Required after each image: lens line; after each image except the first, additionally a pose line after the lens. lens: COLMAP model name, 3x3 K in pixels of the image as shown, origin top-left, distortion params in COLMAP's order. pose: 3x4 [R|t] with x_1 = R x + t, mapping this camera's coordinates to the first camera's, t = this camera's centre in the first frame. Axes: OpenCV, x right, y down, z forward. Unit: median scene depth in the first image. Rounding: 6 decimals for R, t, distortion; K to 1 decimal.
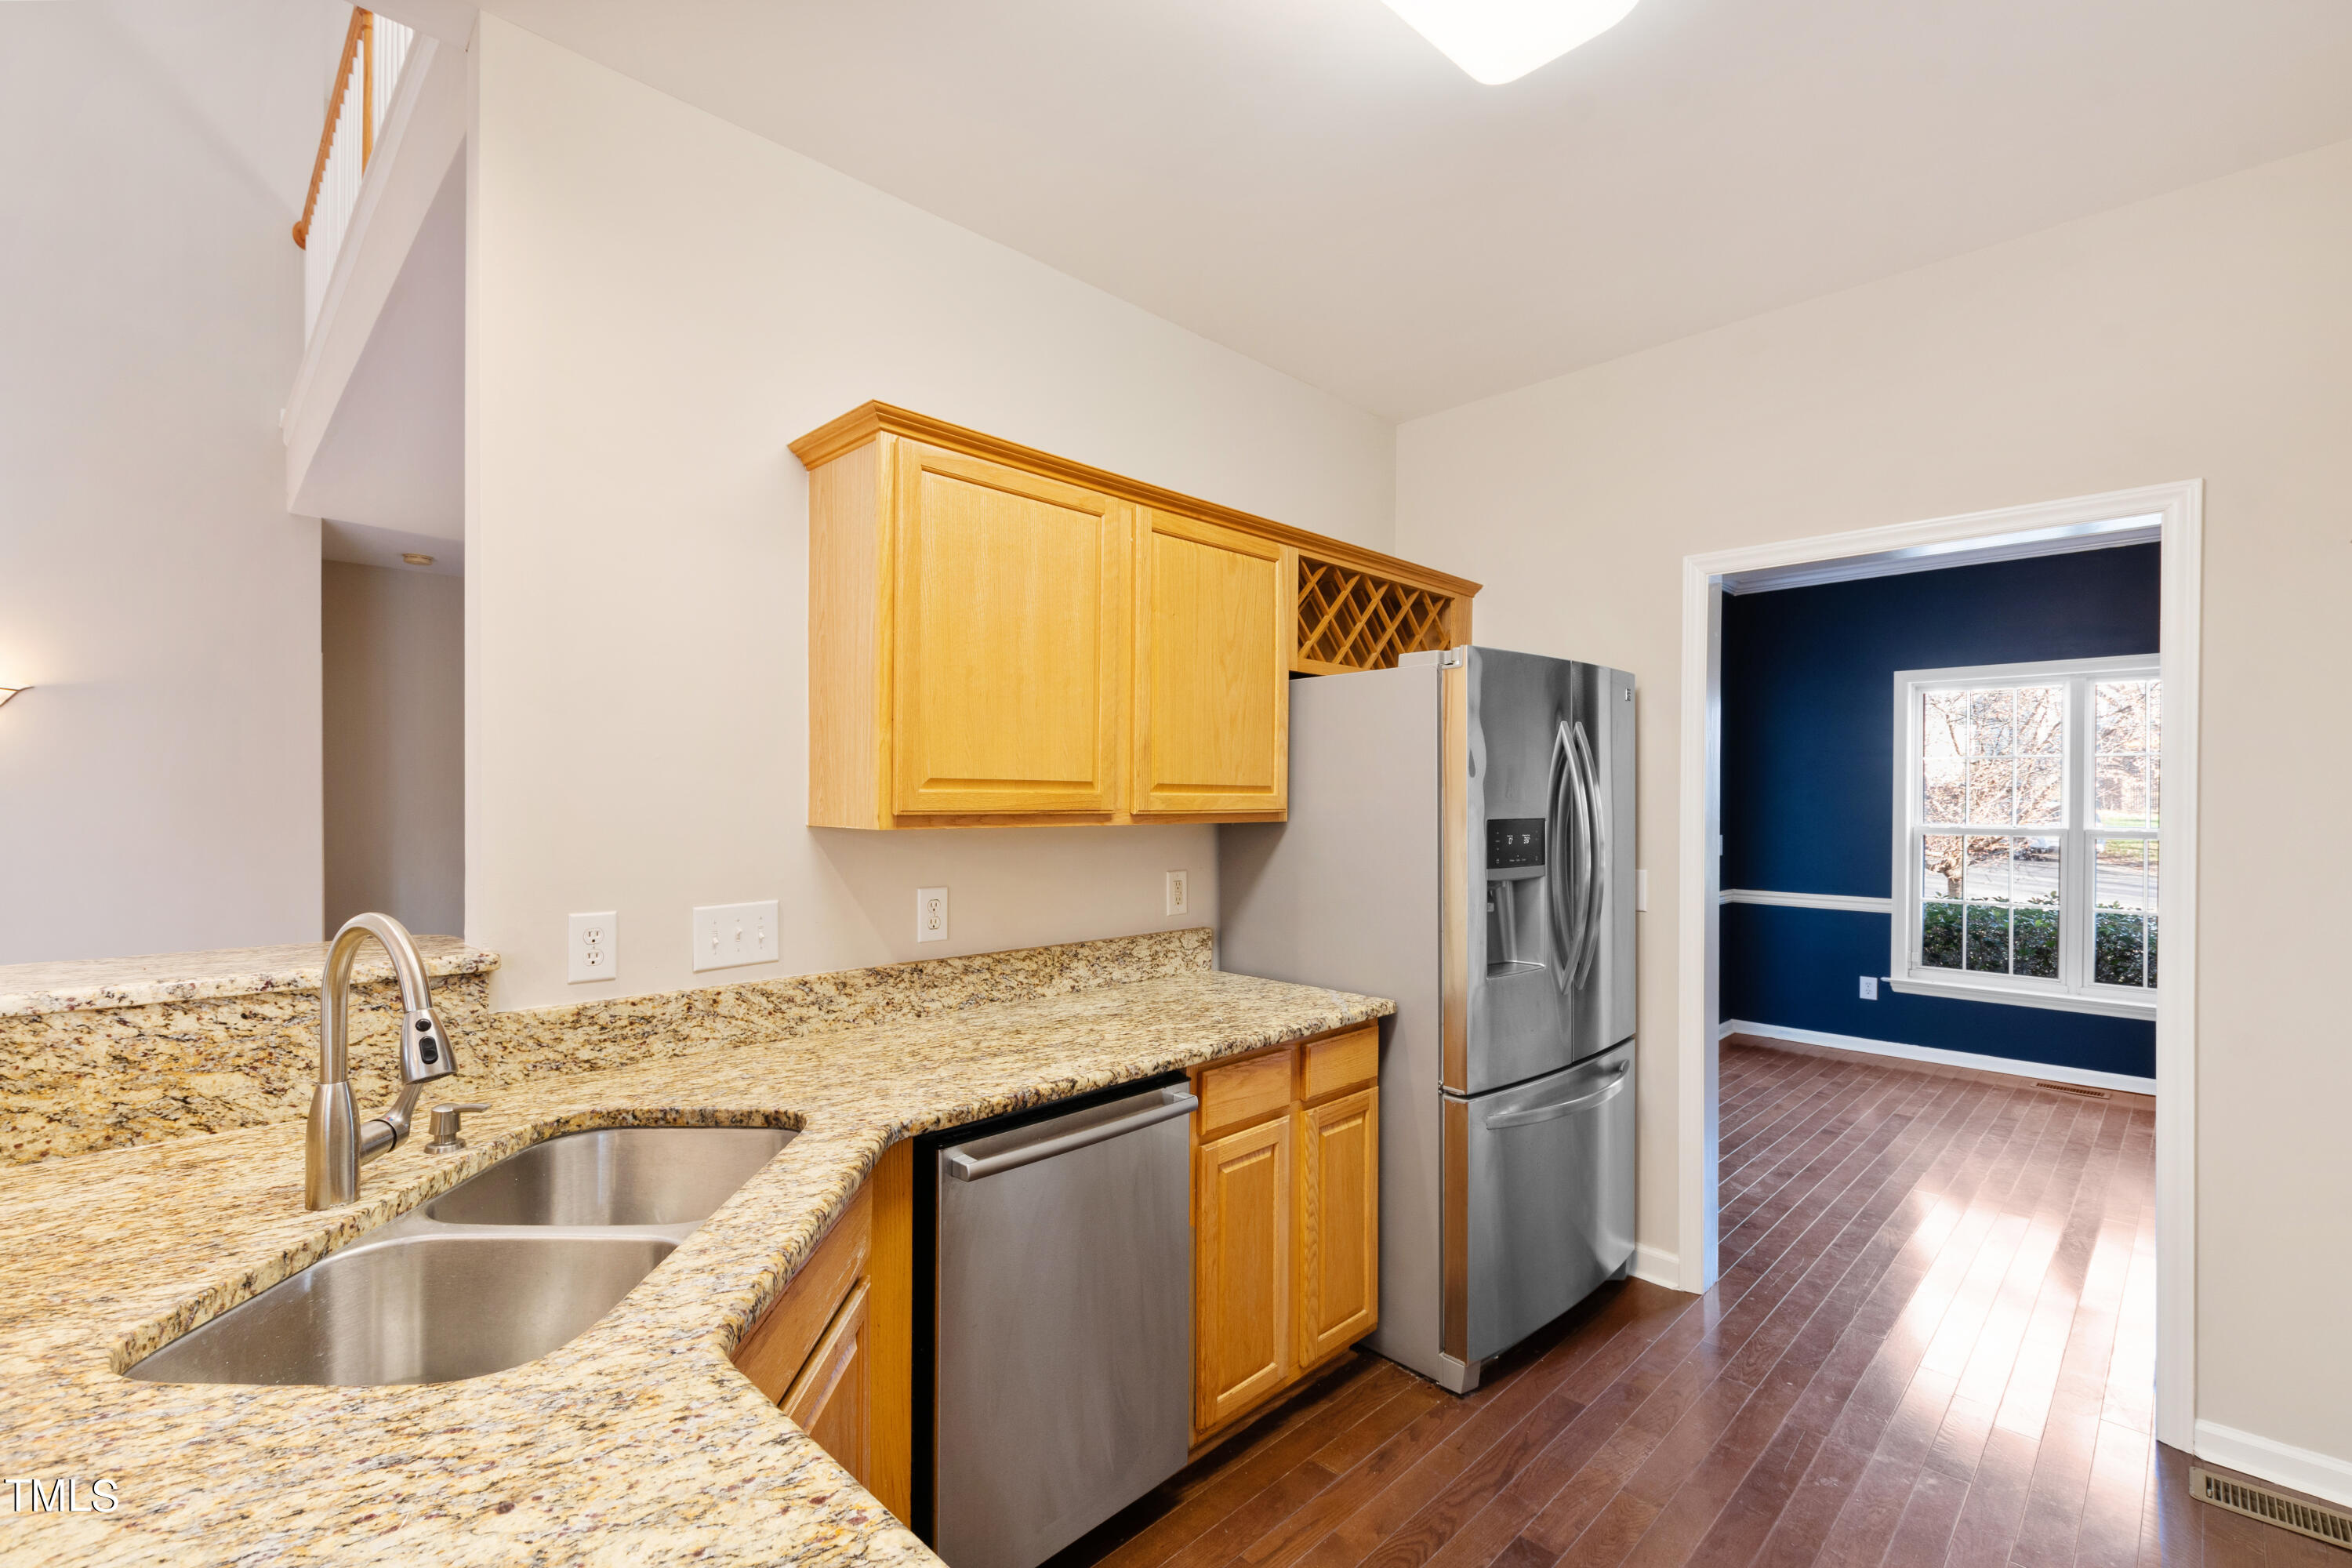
lens RADIAL K [[1038.1, 0, 1184.9], [0, 1038.1, 797.2], [0, 0, 1]] dist [-0.008499, 0.000390]
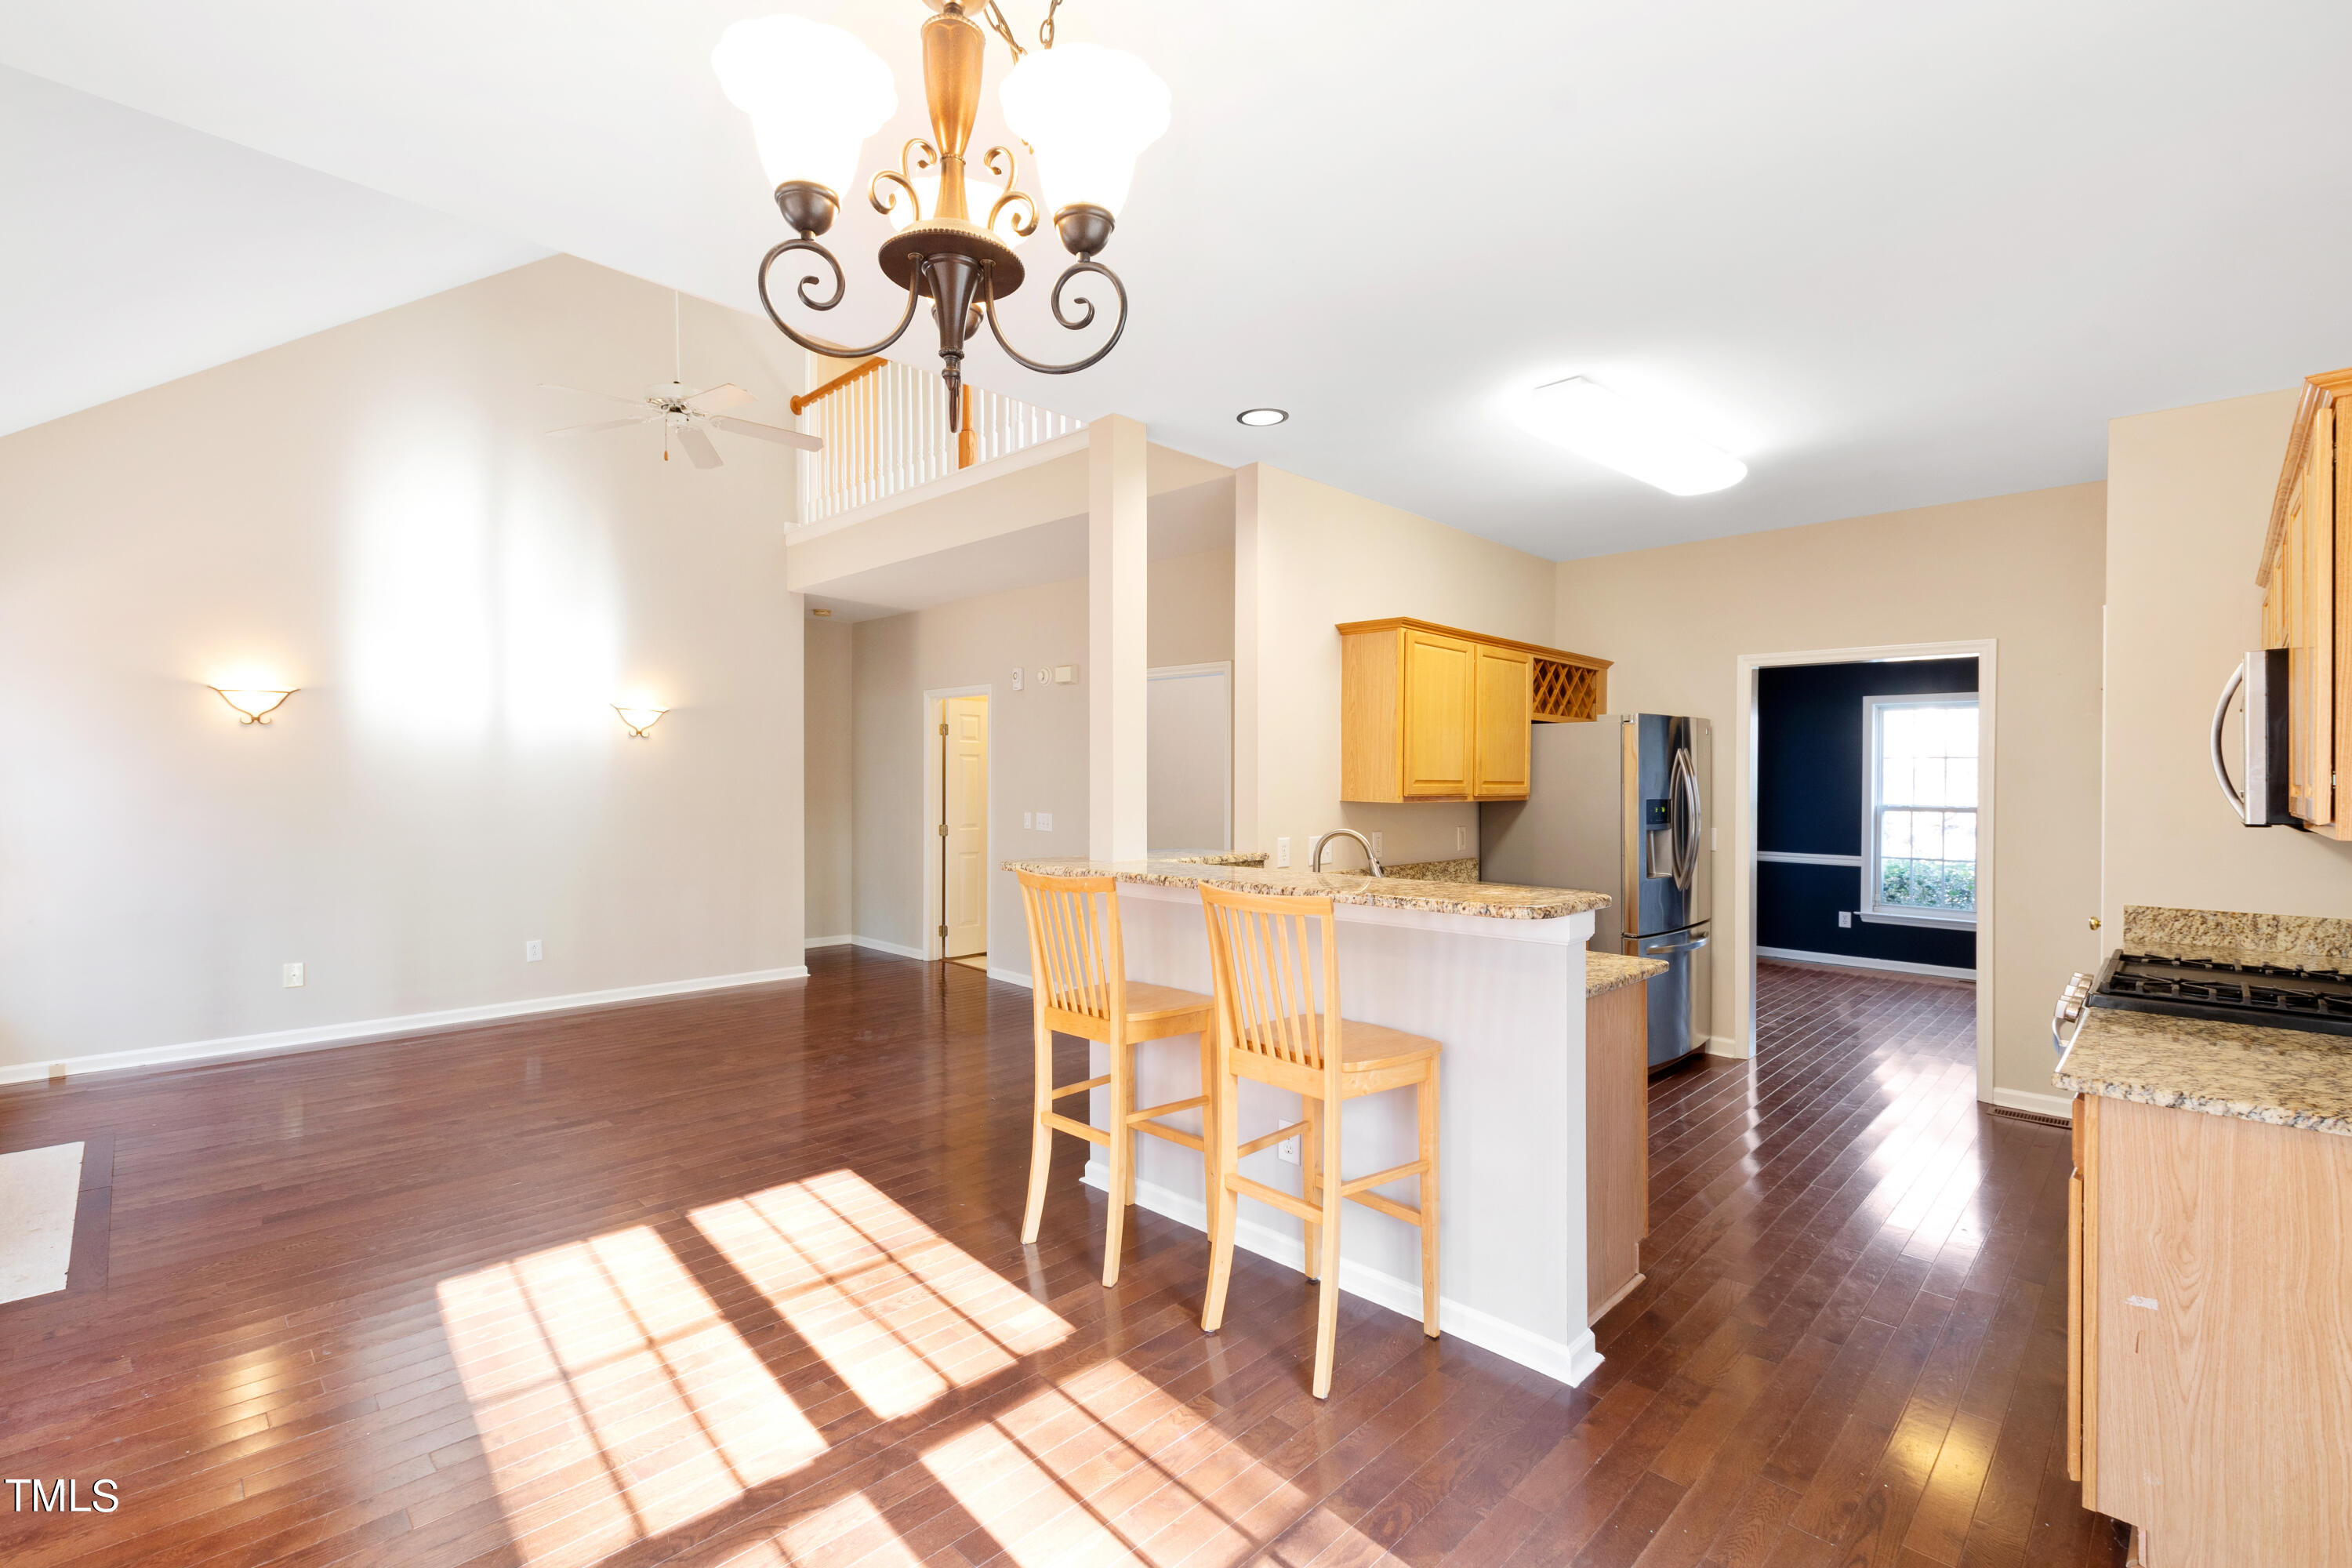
lens RADIAL K [[1044.8, 0, 1176.0], [0, 1044.8, 784.0], [0, 0, 1]] dist [-0.000526, 0.000025]
pose [[0.999982, -0.000140, 0.005962, -0.518127], [0.000123, 0.999996, 0.002870, -0.010470], [-0.005963, -0.002869, 0.999978, -0.834226]]
